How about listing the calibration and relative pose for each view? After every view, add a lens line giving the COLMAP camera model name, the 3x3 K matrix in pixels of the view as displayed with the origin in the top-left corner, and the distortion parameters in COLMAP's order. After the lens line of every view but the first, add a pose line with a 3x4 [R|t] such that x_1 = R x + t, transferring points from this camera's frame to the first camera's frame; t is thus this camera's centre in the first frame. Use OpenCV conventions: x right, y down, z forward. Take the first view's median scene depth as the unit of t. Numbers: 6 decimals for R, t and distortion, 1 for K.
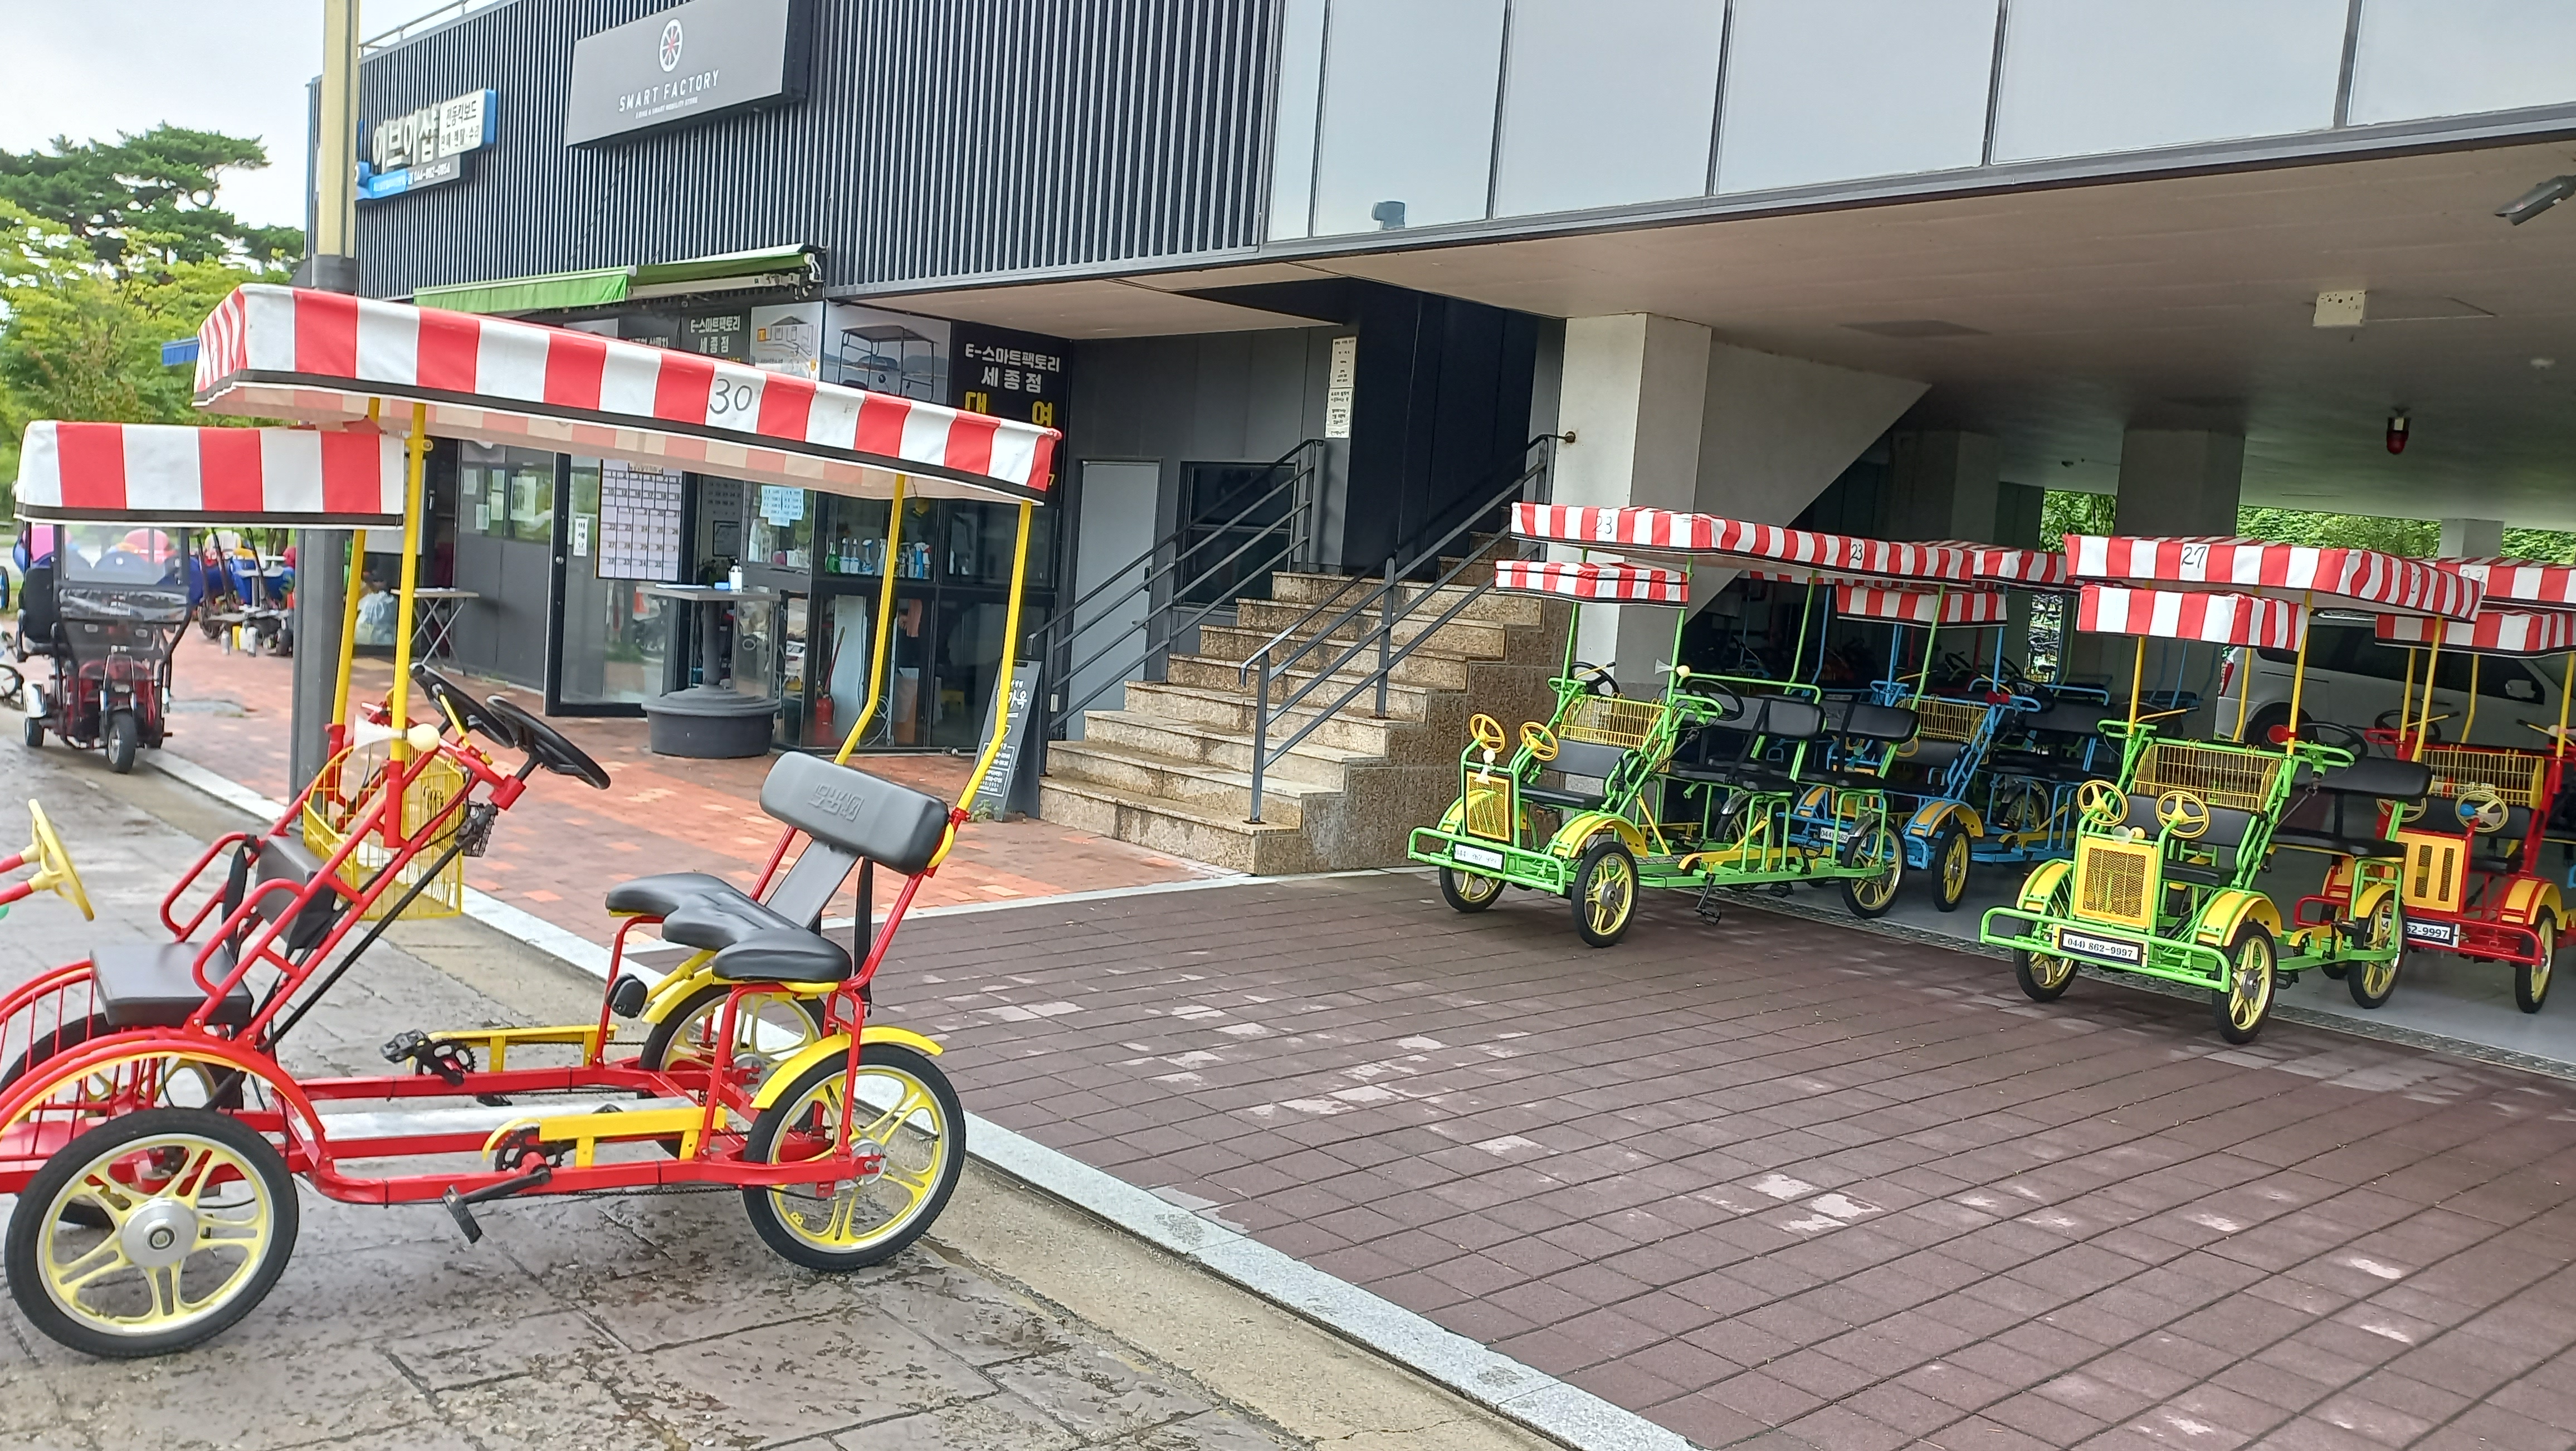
lens RADIAL K [[1983.7, 0, 1283.7], [0, 1983.7, 738.3], [0, 0, 1]] dist [0.056184, -0.033626]
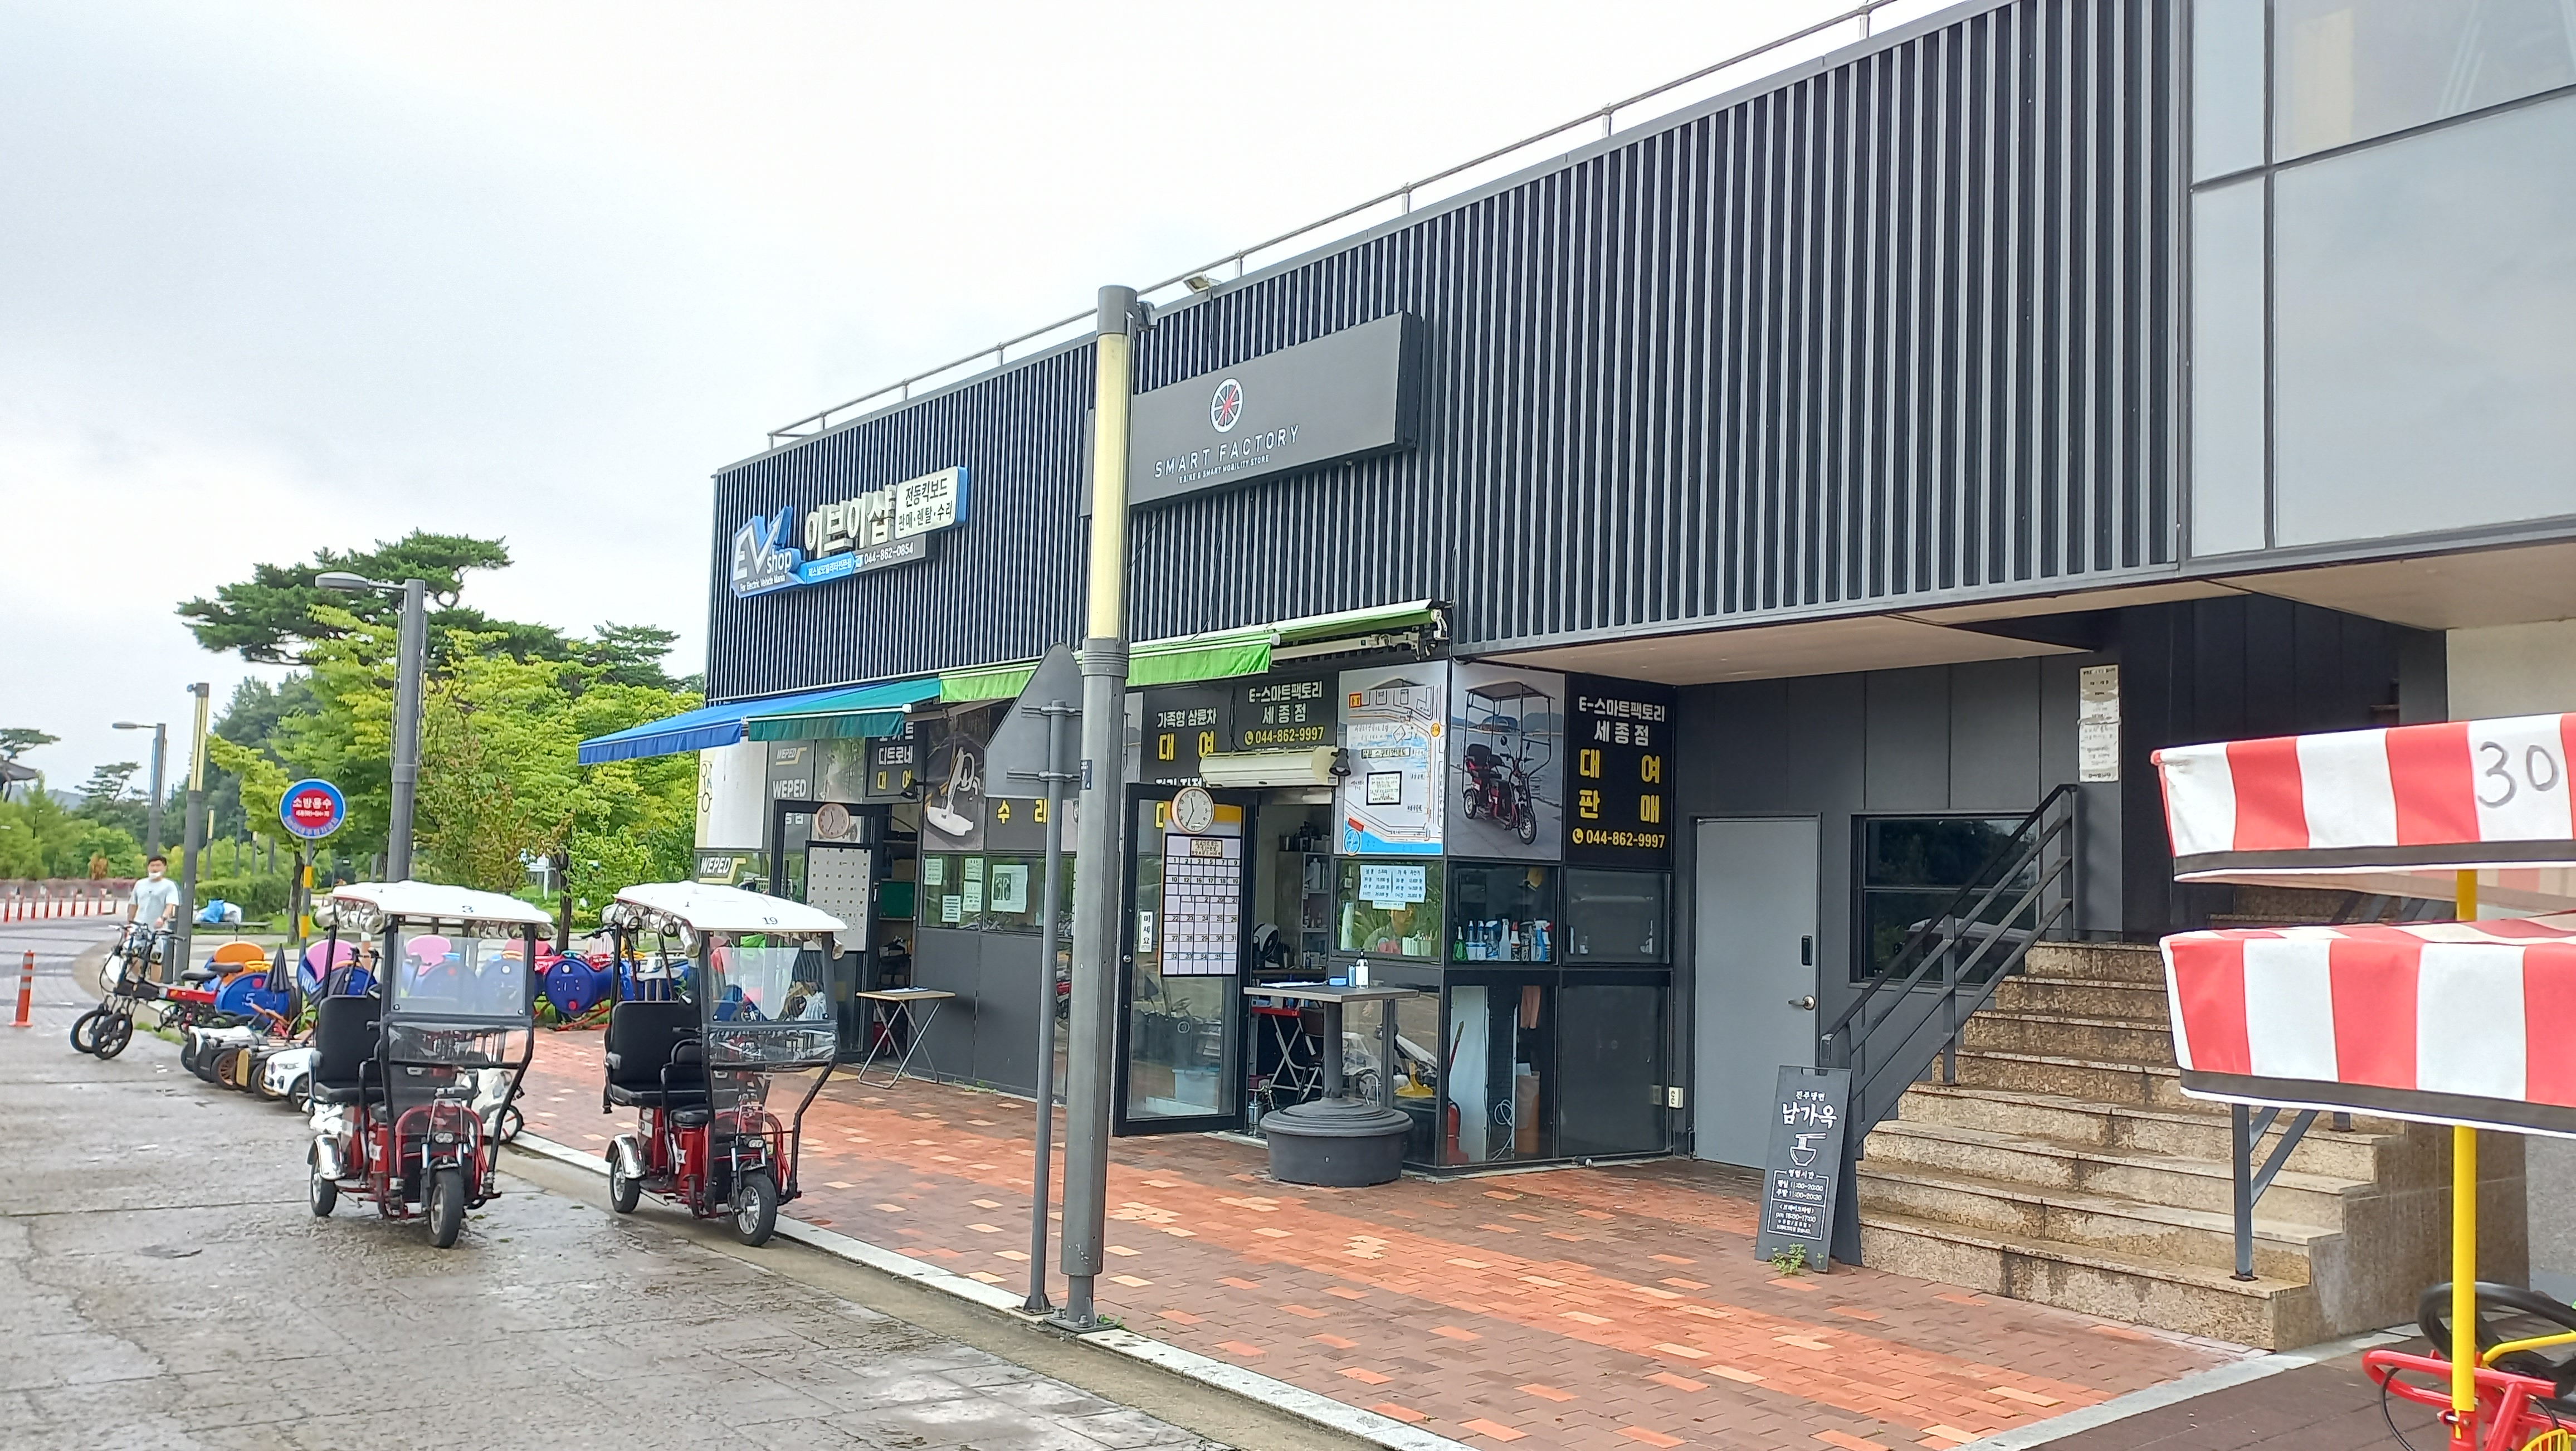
lens RADIAL K [[1983.7, 0, 1297.6], [0, 1983.7, 719.2], [0, 0, 1]] dist [0.056184, -0.033626]
pose [[0.997196, -0.051774, -0.054035, -0.234930], [0.041565, 0.983620, -0.175398, -0.035977], [0.062231, 0.172661, 0.983014, 0.111667]]
